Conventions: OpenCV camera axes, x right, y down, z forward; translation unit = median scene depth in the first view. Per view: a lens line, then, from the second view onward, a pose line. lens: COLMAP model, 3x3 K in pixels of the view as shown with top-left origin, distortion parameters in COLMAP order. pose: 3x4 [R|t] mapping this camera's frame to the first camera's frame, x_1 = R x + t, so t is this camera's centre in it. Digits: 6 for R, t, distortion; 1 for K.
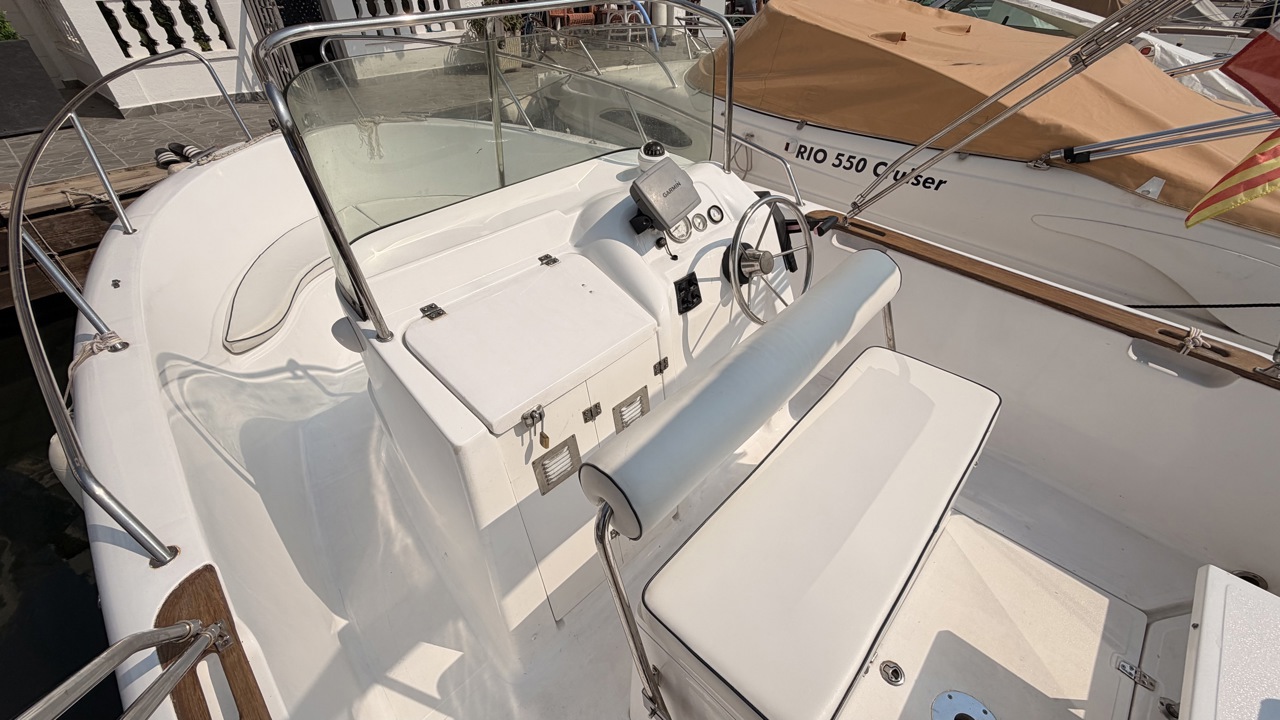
lens RADIAL K [[494.8, 0, 643.5], [0, 494.8, 368.8], [0, 0, 1]] dist [-0.000575, 0.000230]
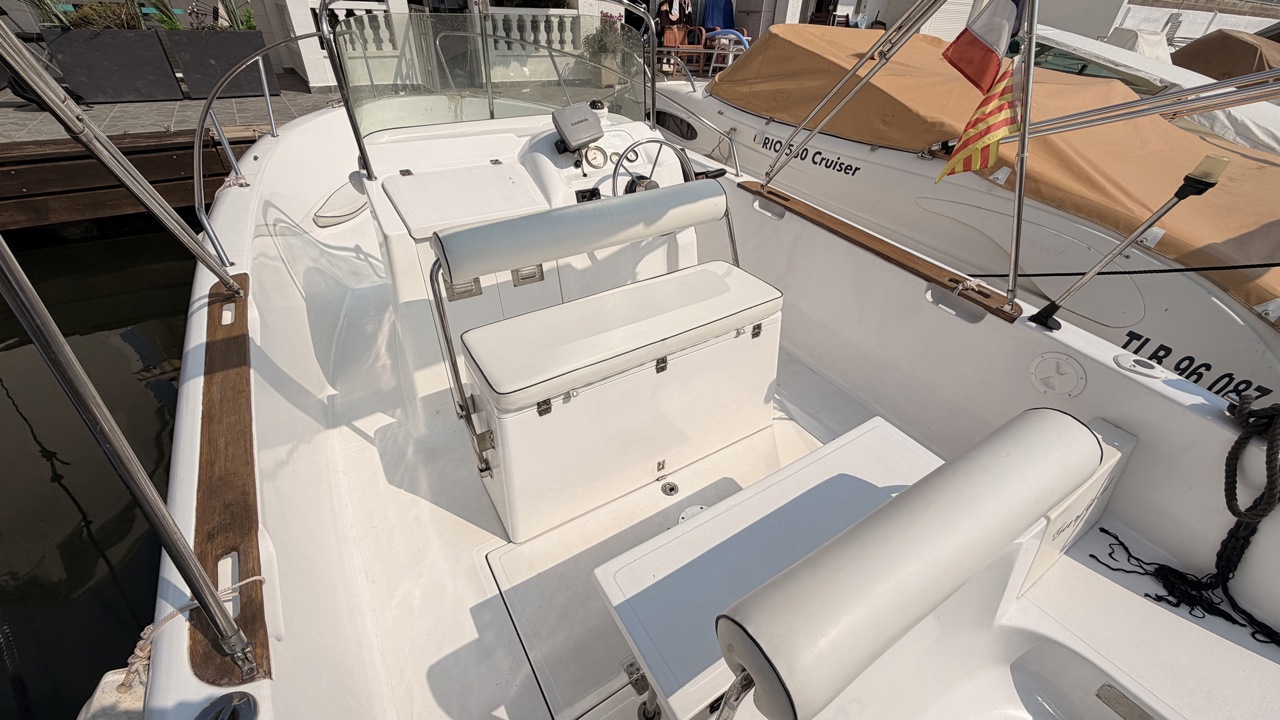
lens RADIAL K [[487.2, 0, 644.1], [0, 487.2, 376.0], [0, 0, 1]] dist [0.000424, 0.000190]
pose [[0.967918, 0.178836, -0.176503, 0.446584], [-0.186625, 0.982020, -0.028423, 0.269468], [0.168247, 0.060451, 0.983890, -0.236705]]
